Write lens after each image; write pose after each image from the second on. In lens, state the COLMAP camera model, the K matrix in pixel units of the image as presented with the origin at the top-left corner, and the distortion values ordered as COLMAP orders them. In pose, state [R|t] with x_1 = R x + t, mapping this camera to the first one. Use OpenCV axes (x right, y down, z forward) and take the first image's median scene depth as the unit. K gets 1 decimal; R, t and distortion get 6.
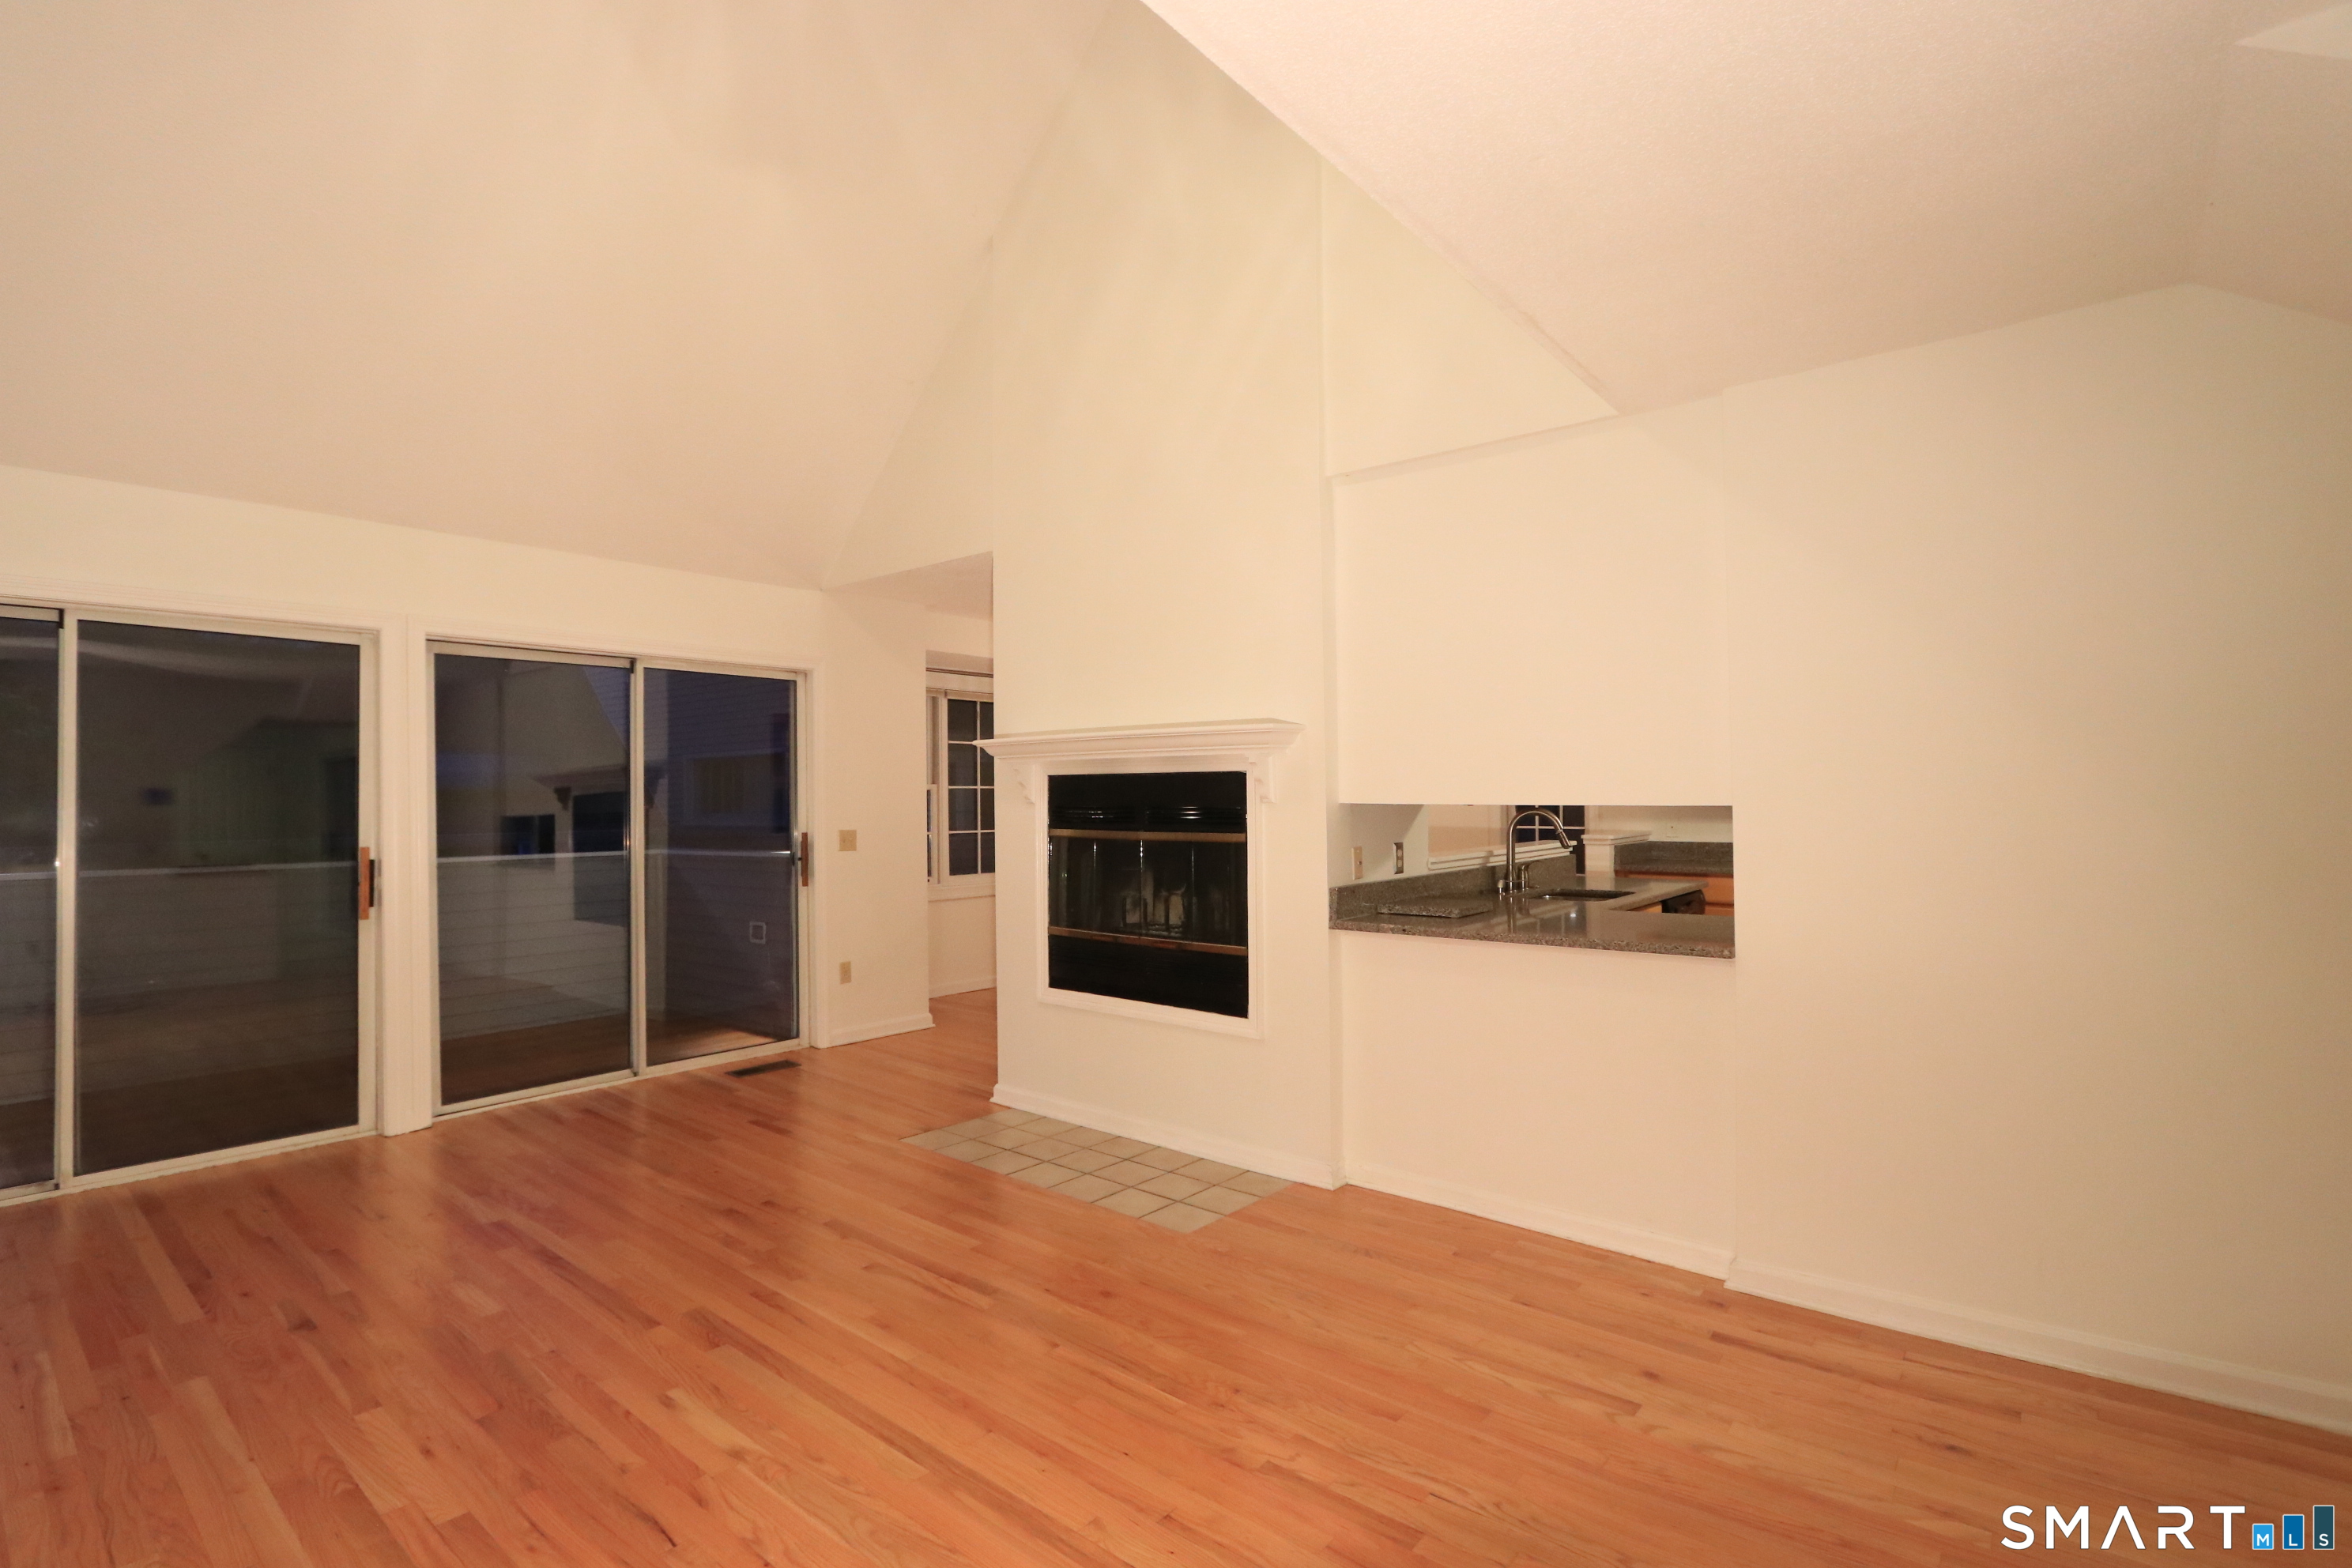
lens RADIAL K [[1106.4, 0, 1152.8], [0, 1106.4, 784.9], [0, 0, 1]] dist [-0.023357, 0.000758]
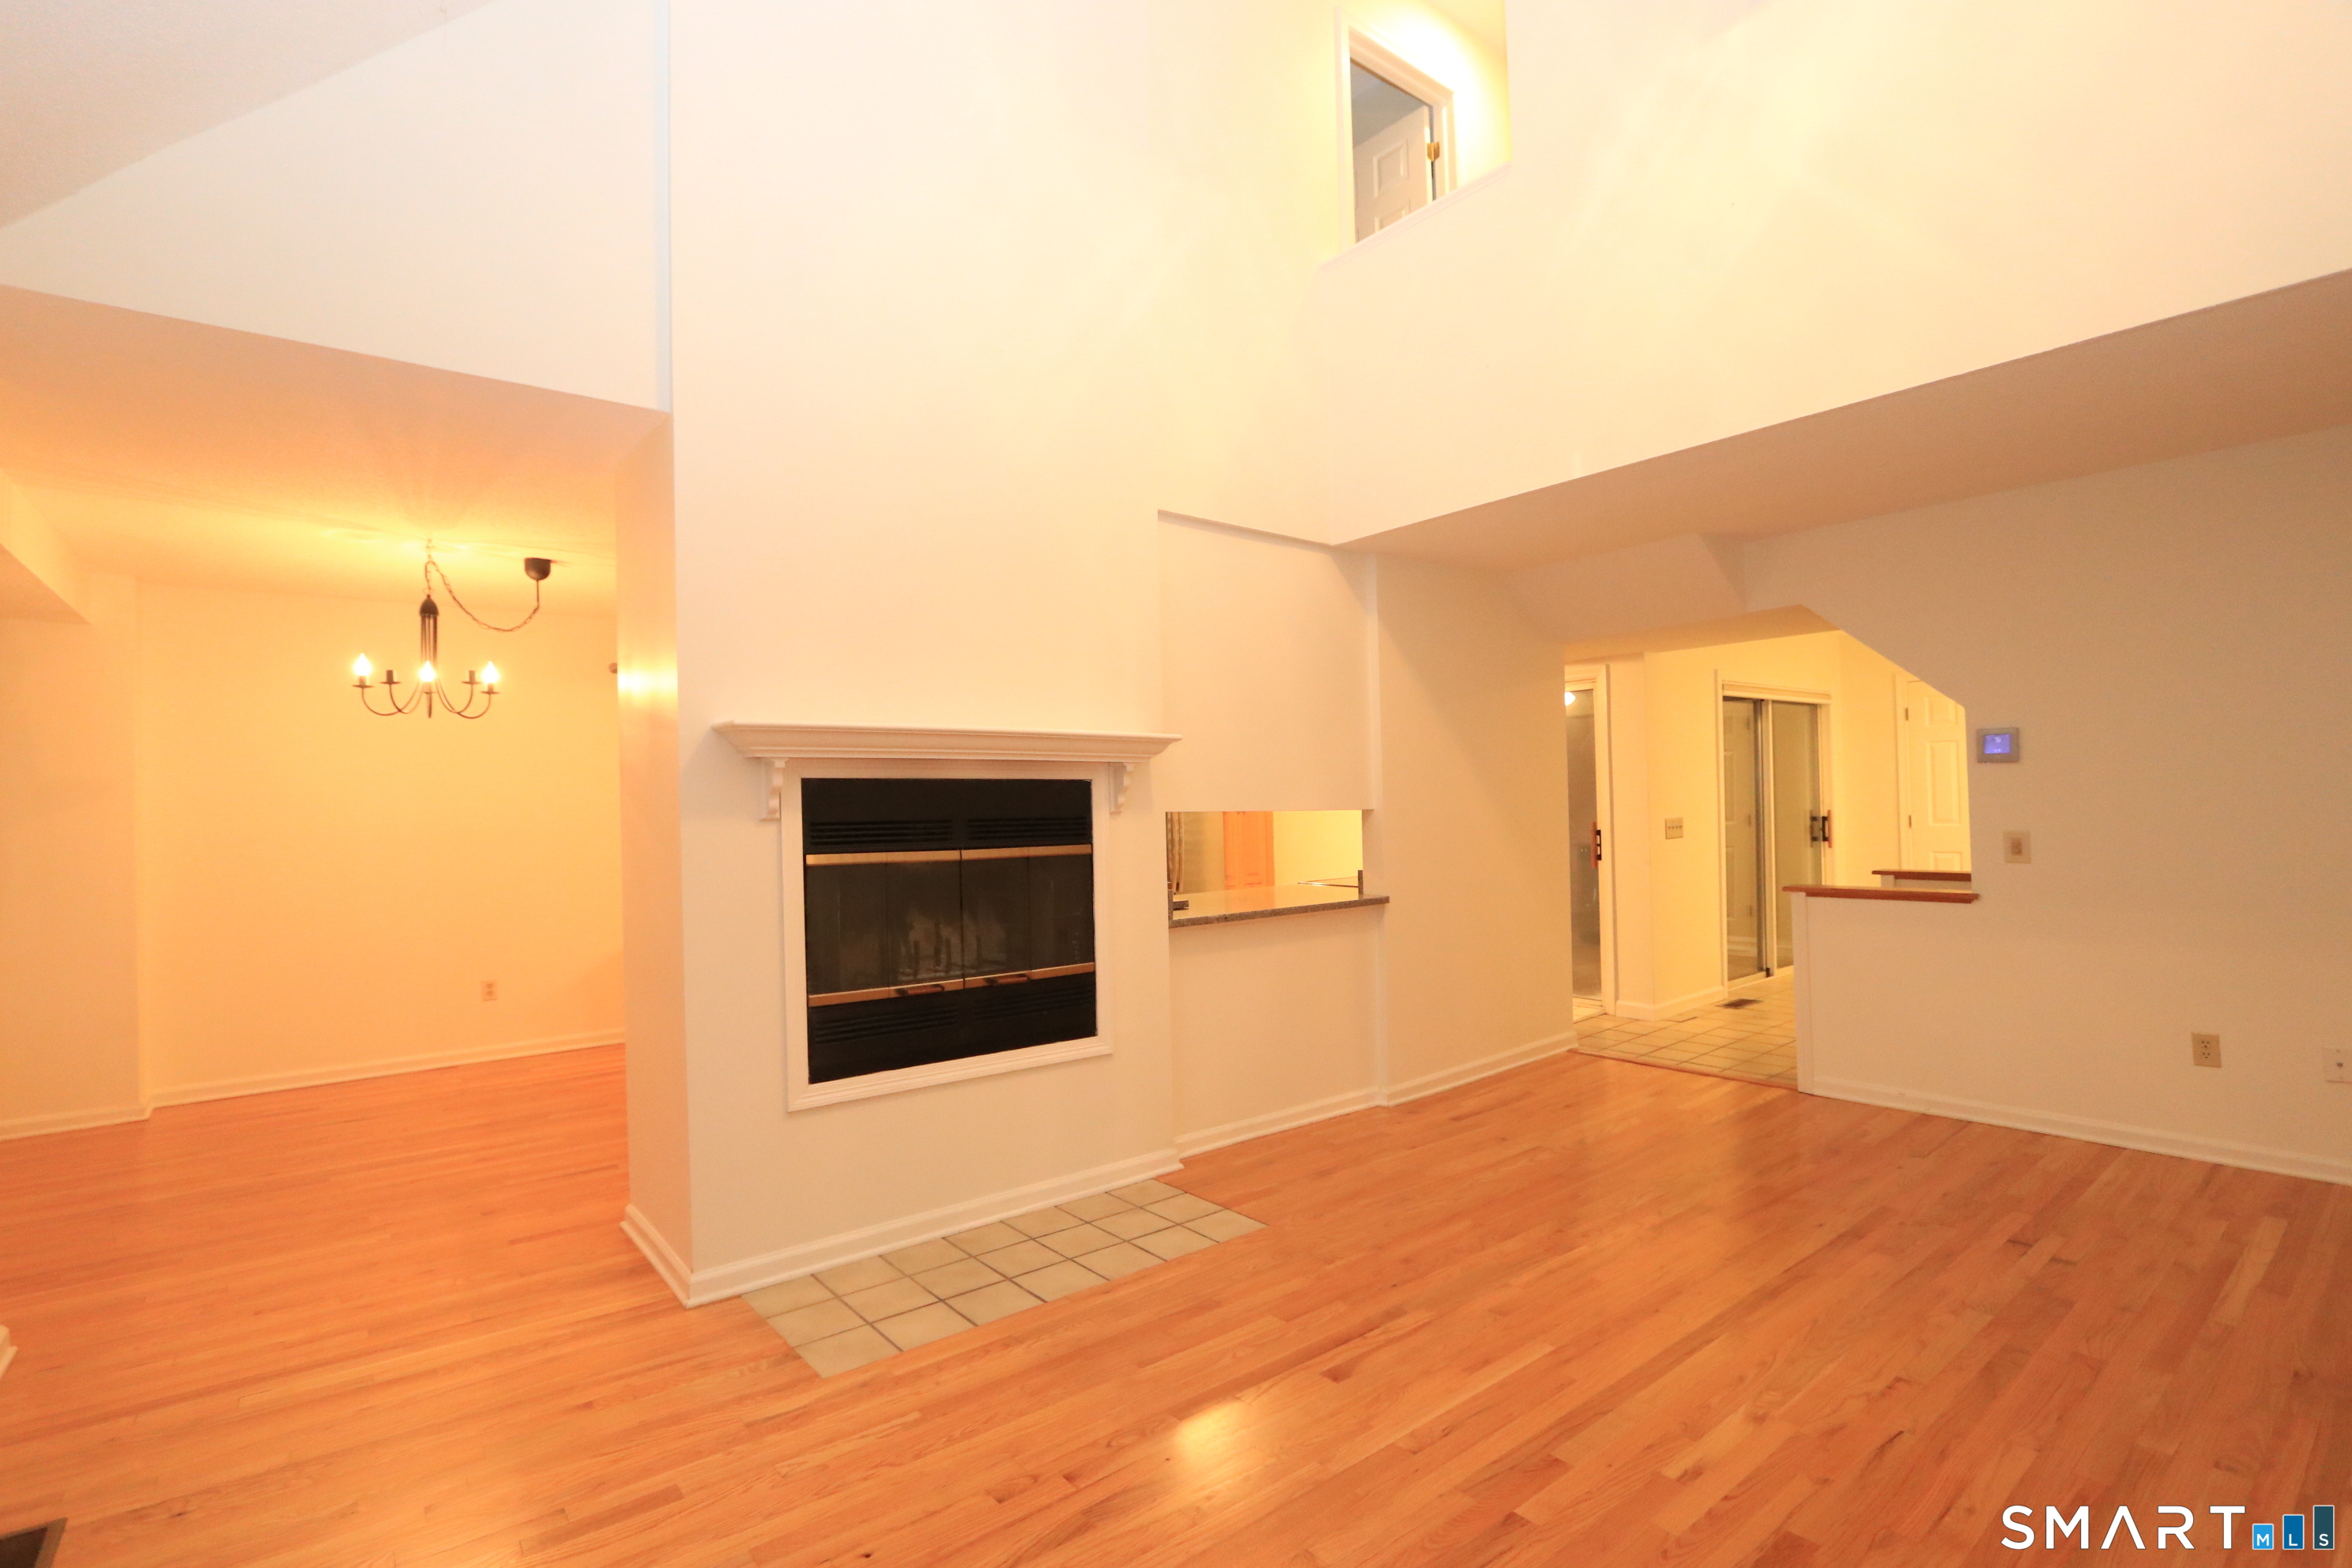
lens RADIAL K [[1106.4, 0, 1152.8], [0, 1106.4, 784.9], [0, 0, 1]] dist [-0.023357, 0.000758]
pose [[0.189834, 0.021553, 0.981580, -0.871597], [0.006407, 0.999711, -0.023191, 0.014853], [-0.981795, 0.010691, 0.189641, 0.778694]]
